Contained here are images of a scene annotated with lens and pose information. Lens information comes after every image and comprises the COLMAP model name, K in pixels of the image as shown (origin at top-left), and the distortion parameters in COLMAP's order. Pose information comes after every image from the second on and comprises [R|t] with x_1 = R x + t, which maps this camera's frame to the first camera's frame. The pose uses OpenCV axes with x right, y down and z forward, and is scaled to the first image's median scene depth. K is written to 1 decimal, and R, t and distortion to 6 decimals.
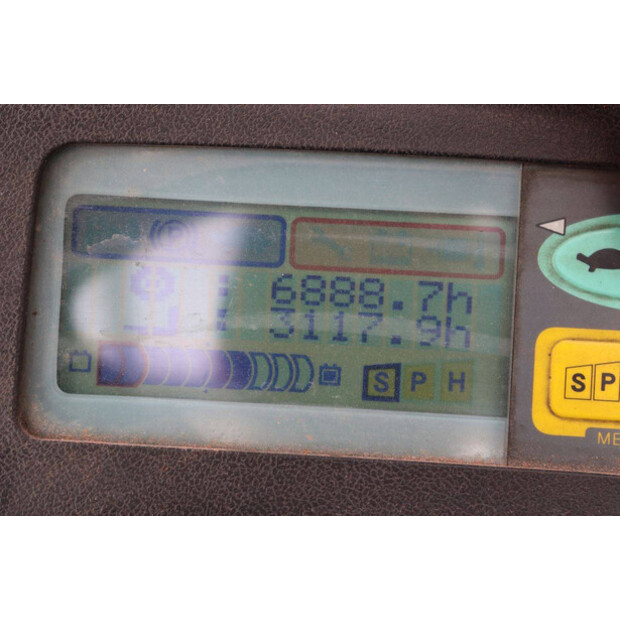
lens RADIAL K [[1345.6, 0, 310.0], [0, 1345.6, 310.0], [0, 0, 1]] dist [0.124320, 0.068510]
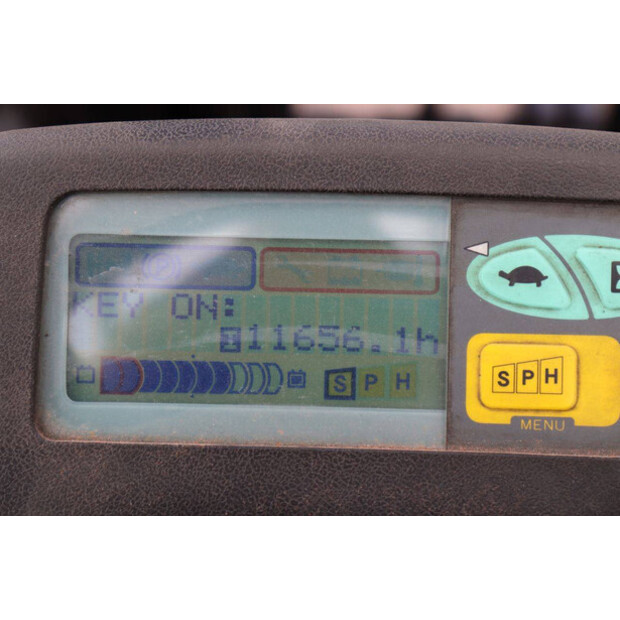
lens RADIAL K [[1437.3, 0, 318.5], [0, 1437.3, 311.7], [0, 0, 1]] dist [0.225952, -0.274057]
pose [[0.999487, -0.031804, 0.003881, 0.031655], [0.031812, 0.999492, -0.001898, -0.008412], [-0.003818, 0.002020, 0.999991, -0.276191]]
